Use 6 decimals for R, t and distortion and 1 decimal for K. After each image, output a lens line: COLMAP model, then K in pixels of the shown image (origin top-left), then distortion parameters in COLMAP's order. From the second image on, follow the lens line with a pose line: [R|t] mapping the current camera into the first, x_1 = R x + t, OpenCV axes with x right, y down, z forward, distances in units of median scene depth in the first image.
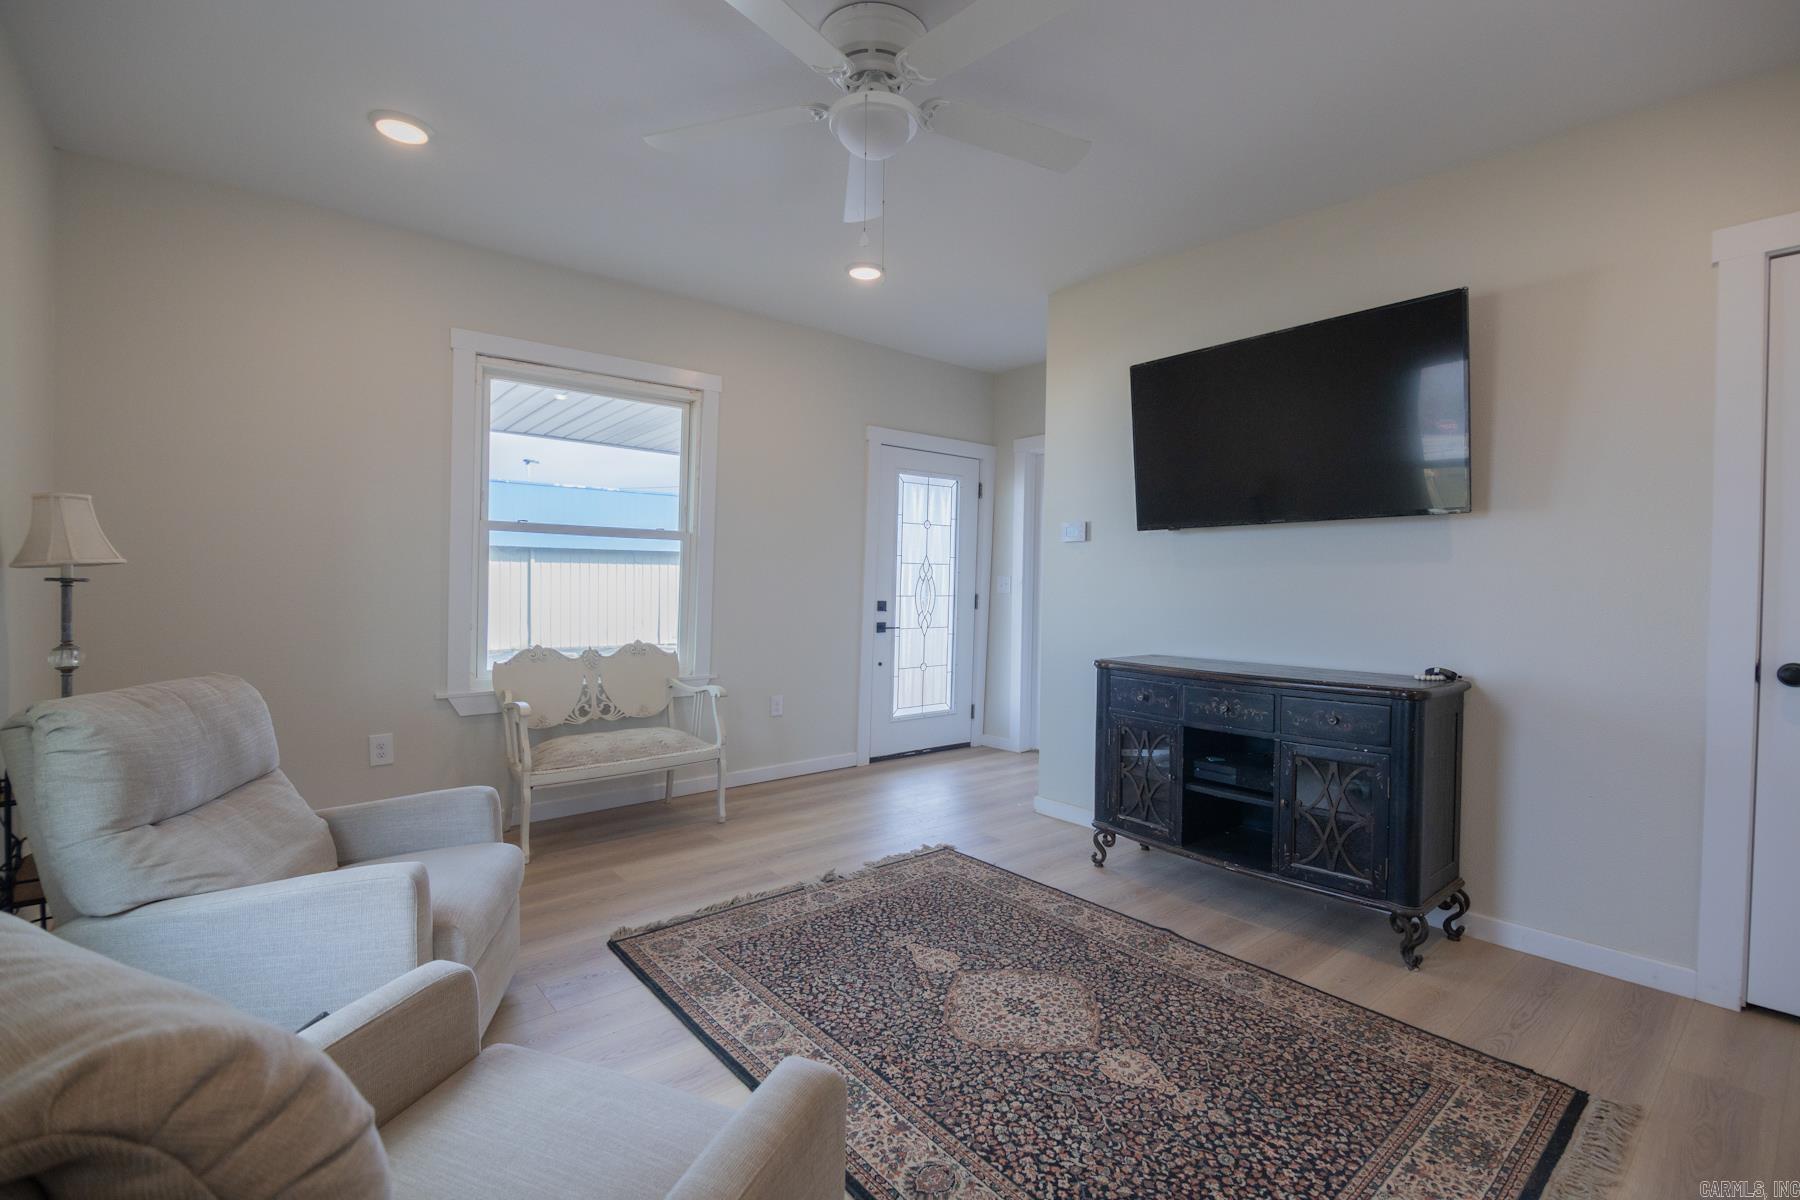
lens RADIAL K [[796.1, 0, 896.2], [0, 796.1, 588.0], [0, 0, 1]] dist [-0.011811, -0.001637]
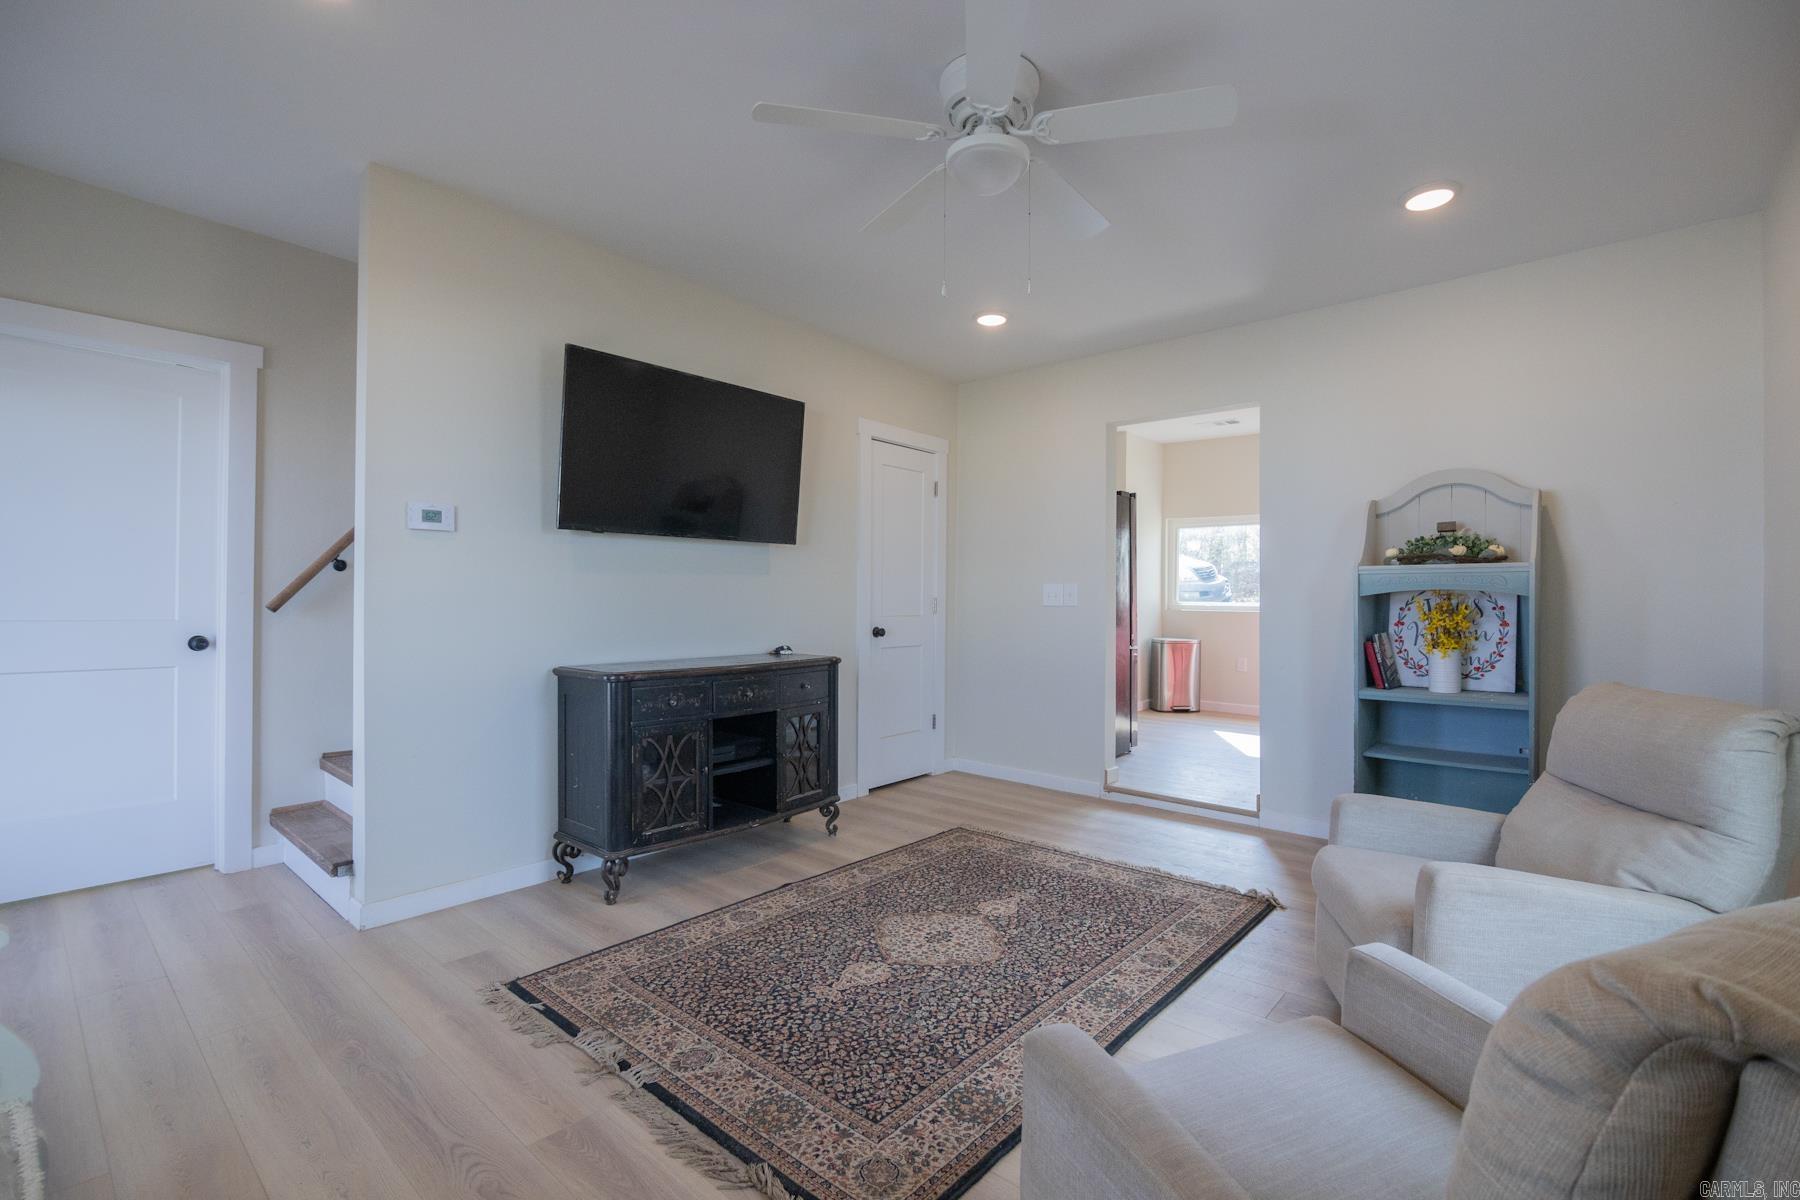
lens RADIAL K [[796.1, 0, 895.9], [0, 796.1, 604.8], [0, 0, 1]] dist [-0.011811, -0.001637]
pose [[-0.154104, -0.019621, 0.987860, -0.837837], [0.001022, 0.999799, 0.020018, -0.006286], [-0.988054, 0.004095, -0.154053, 1.018295]]
